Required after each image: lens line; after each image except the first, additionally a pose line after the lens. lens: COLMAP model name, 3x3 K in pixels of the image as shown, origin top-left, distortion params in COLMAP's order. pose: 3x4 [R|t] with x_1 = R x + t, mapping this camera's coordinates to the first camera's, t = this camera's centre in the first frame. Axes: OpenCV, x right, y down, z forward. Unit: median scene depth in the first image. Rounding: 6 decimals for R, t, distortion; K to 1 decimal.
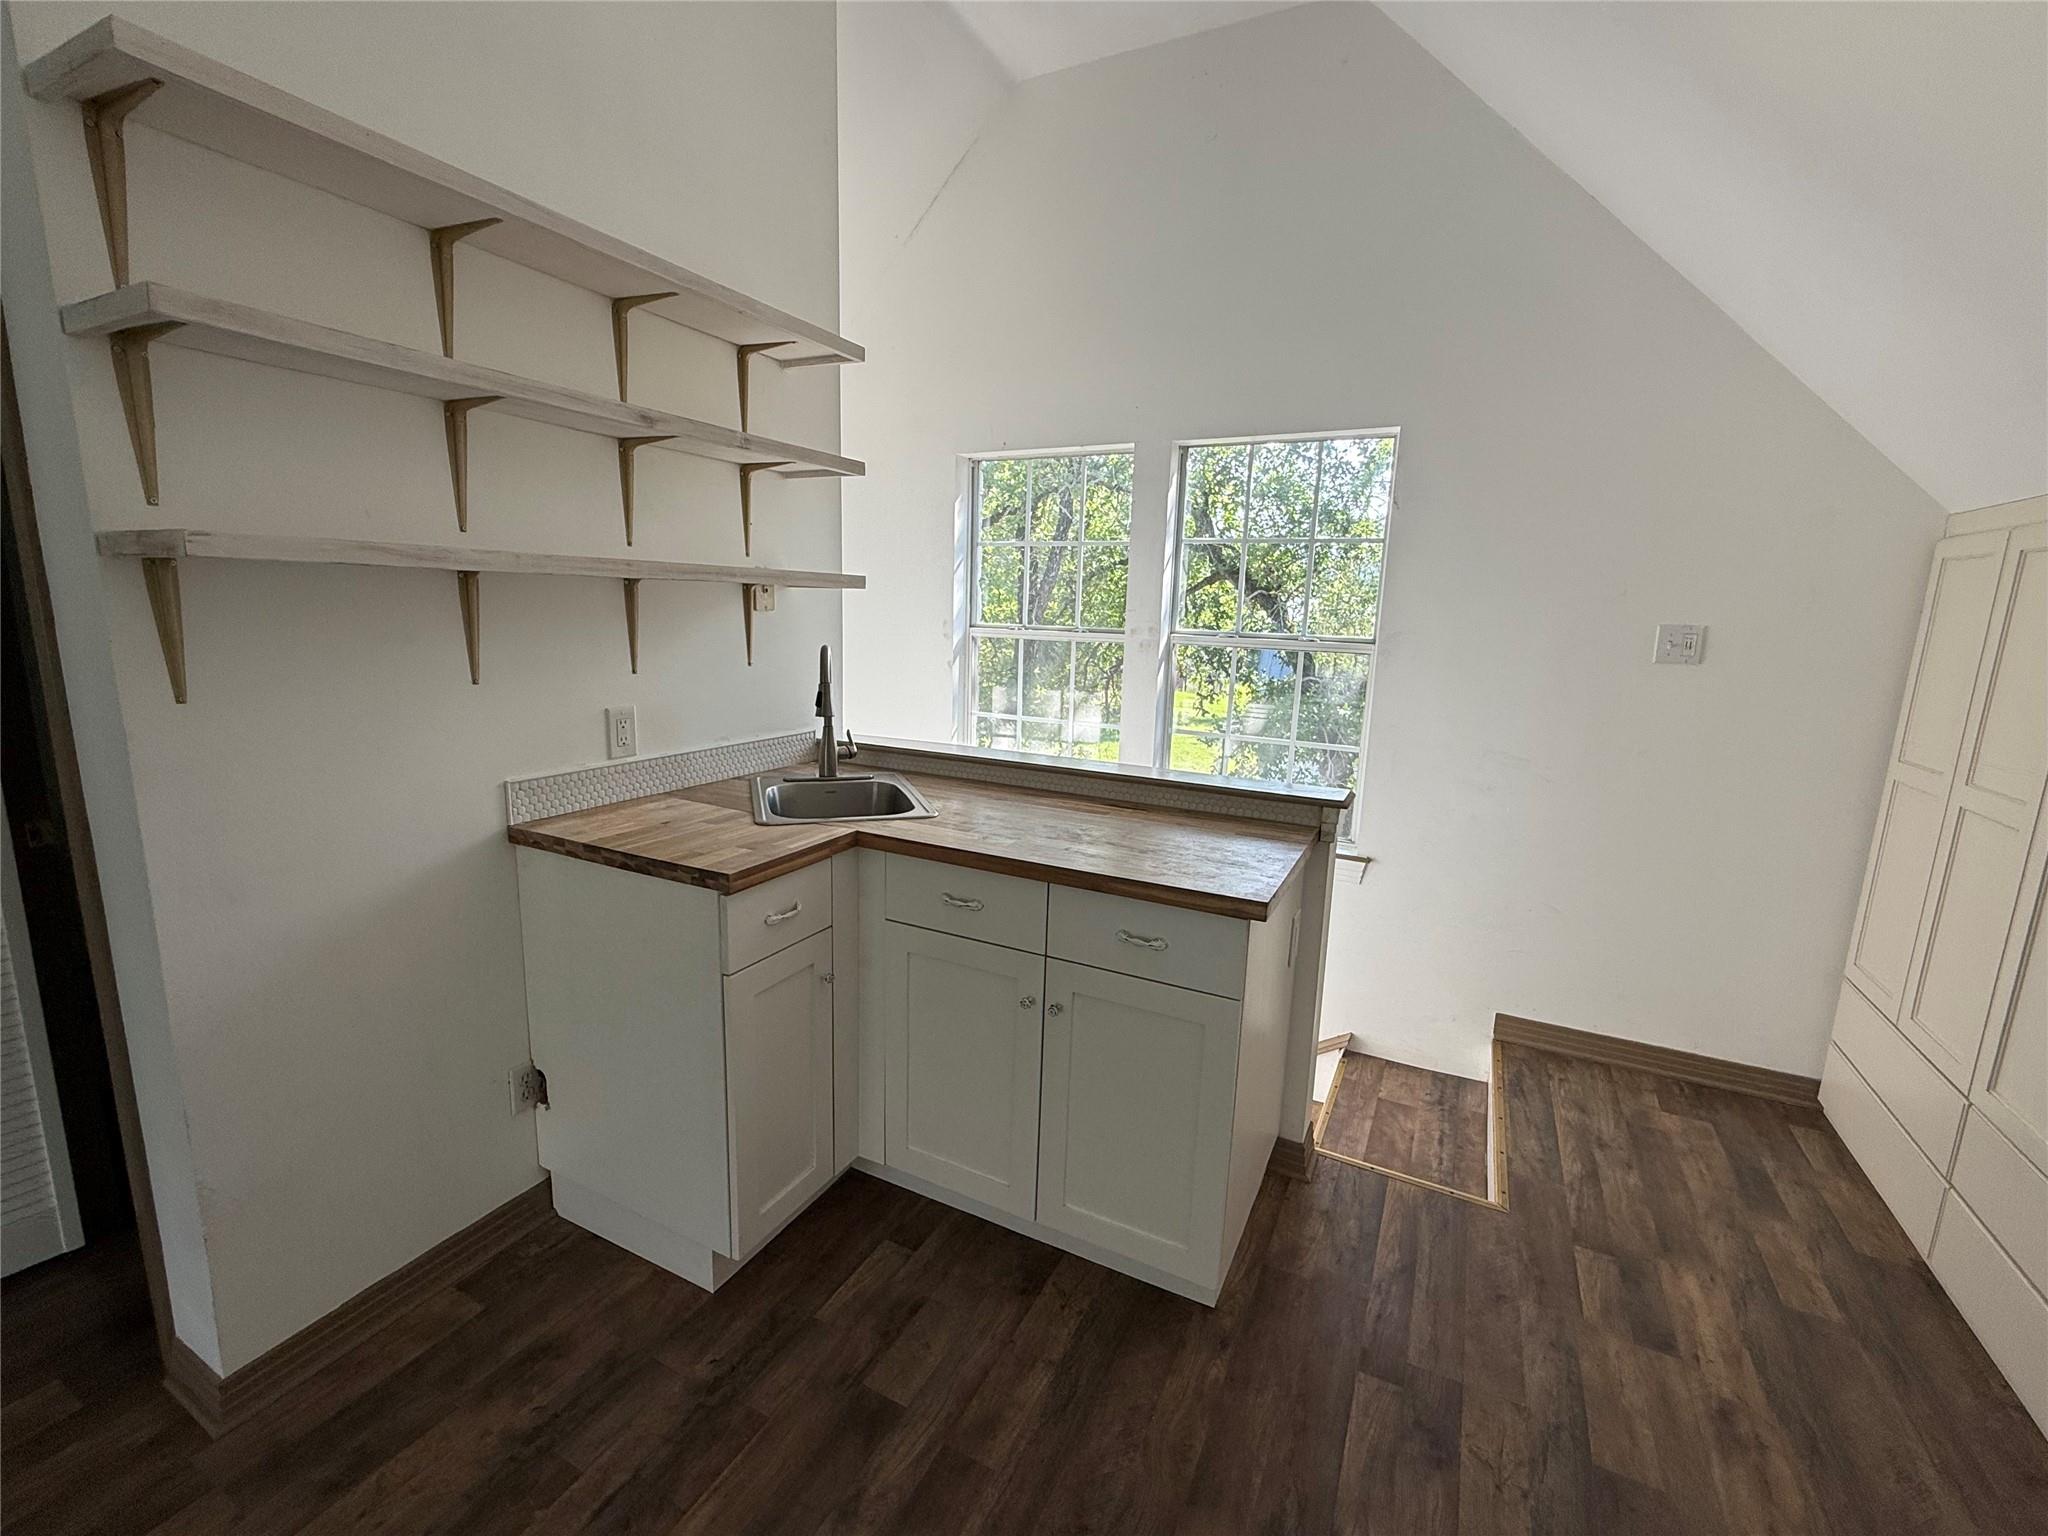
lens RADIAL K [[891.6, 0, 1037.8], [0, 891.6, 772.1], [0, 0, 1]] dist [-0.000764, -0.001009]
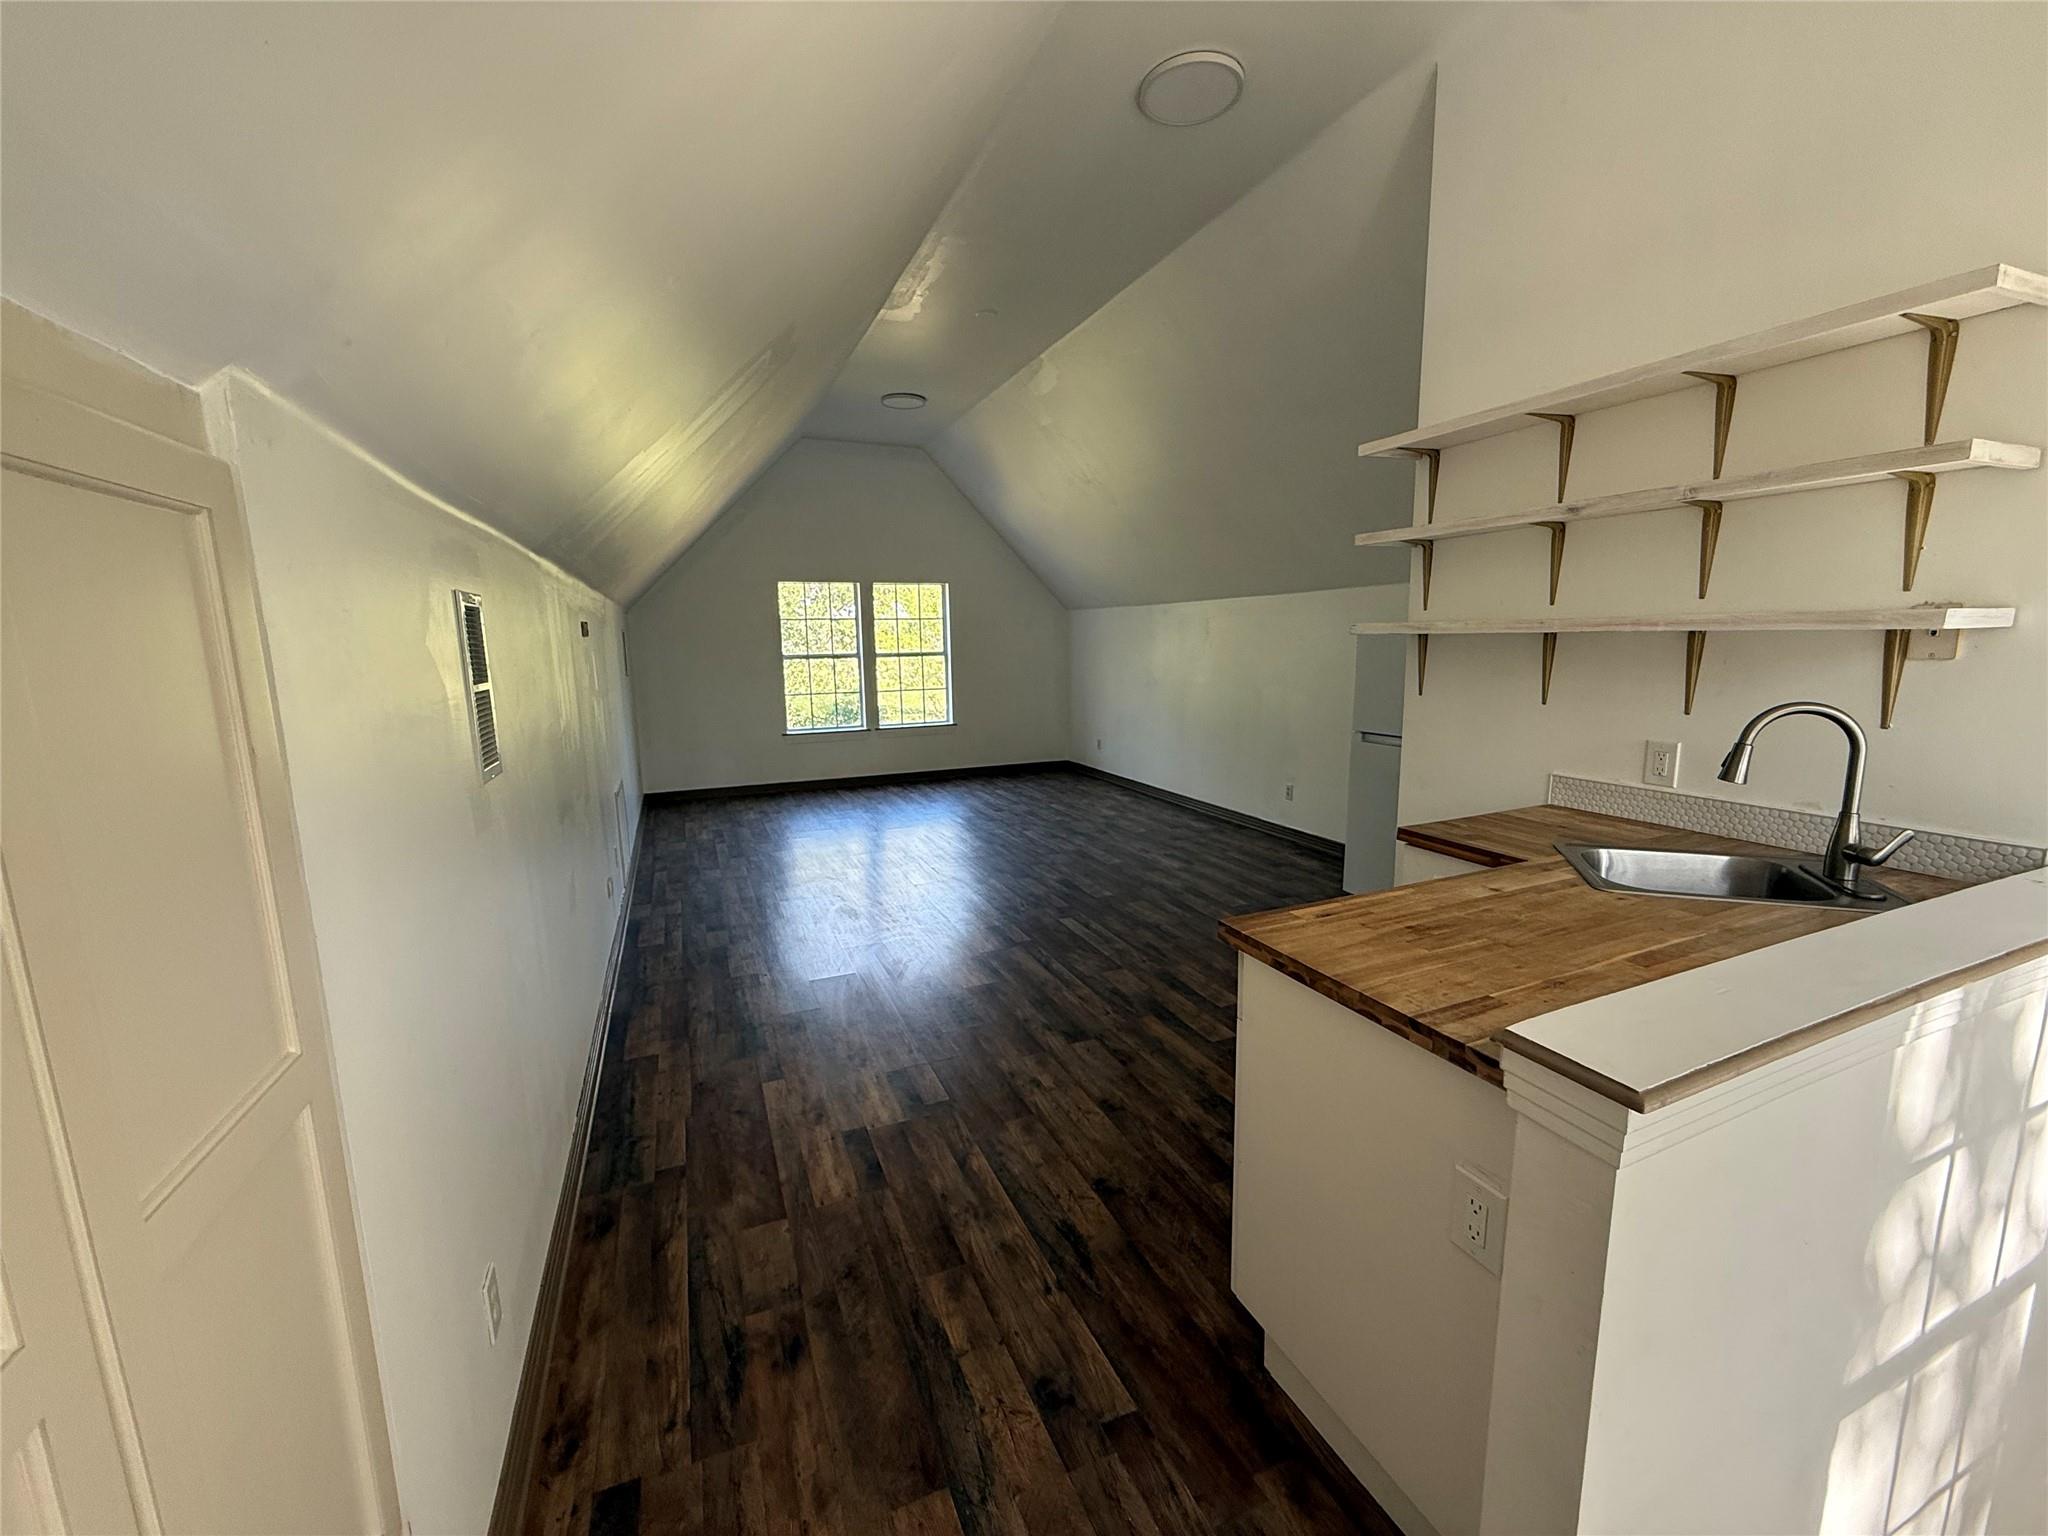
lens RADIAL K [[819.9, 0, 1013.0], [0, 819.9, 766.2], [0, 0, 1]] dist [0.000990, -0.000032]
pose [[-0.663084, 0.115063, -0.739649, 1.052680], [-0.124434, 0.957423, 0.260494, -0.258675], [0.738130, 0.264766, -0.620534, 1.266991]]
